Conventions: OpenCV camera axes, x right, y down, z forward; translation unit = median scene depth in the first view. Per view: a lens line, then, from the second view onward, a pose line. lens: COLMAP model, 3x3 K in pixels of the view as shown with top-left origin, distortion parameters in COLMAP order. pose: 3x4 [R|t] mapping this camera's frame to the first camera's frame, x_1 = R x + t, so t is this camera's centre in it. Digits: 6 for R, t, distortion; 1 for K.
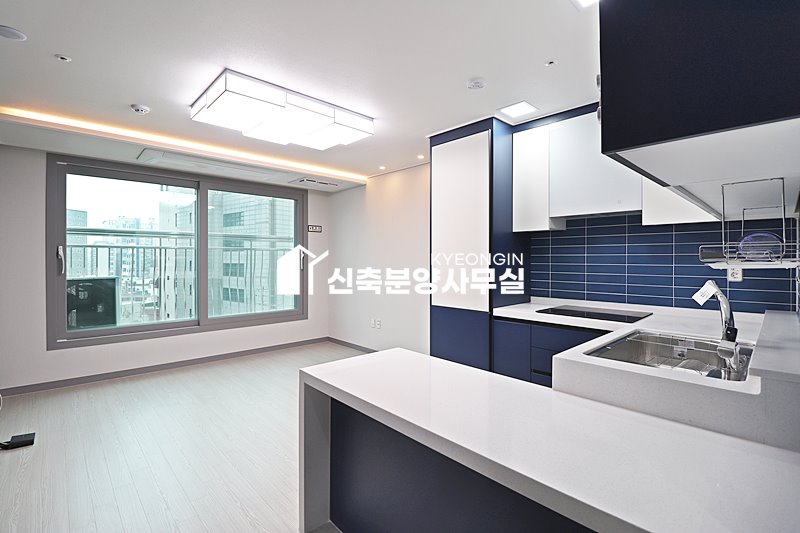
lens RADIAL K [[369.9, 0, 398.5], [0, 369.9, 257.9], [0, 0, 1]] dist [0.000617, -0.013590]
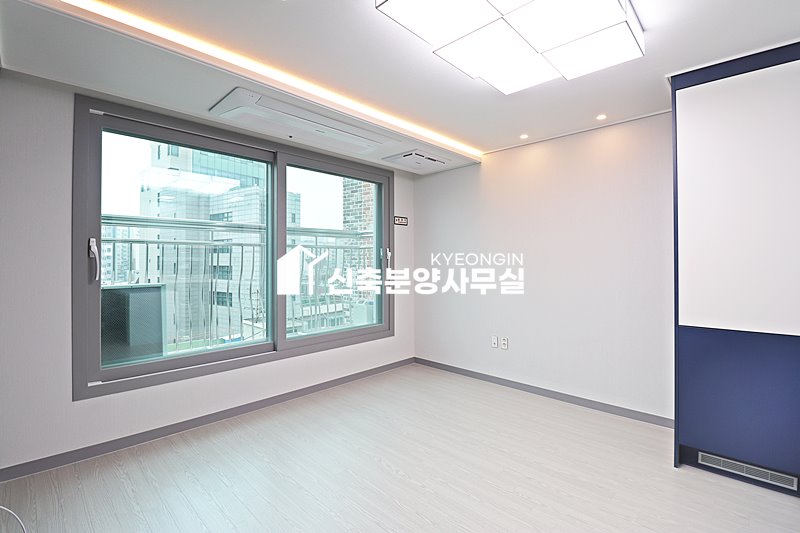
lens RADIAL K [[369.9, 0, 398.5], [0, 369.9, 257.9], [0, 0, 1]] dist [0.000617, -0.013590]
pose [[0.999024, -0.002290, 0.044105, -0.511422], [0.002516, 0.999984, -0.005074, 0.008262], [-0.044092, 0.005181, 0.999014, 0.404883]]
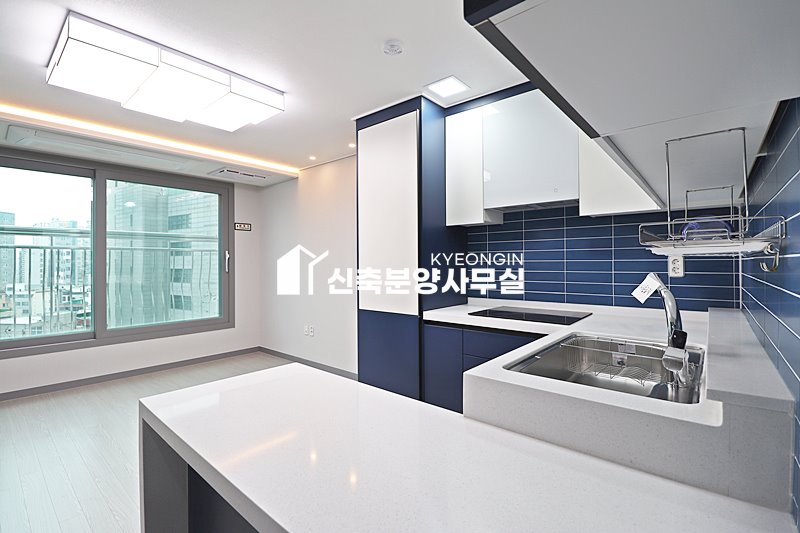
lens RADIAL K [[369.9, 0, 398.5], [0, 369.9, 257.9], [0, 0, 1]] dist [0.000617, -0.013590]
pose [[0.994259, -0.005884, 0.106834, 0.103002], [0.007019, 0.999923, -0.010251, 0.017104], [-0.106765, 0.010942, 0.994224, 0.125685]]
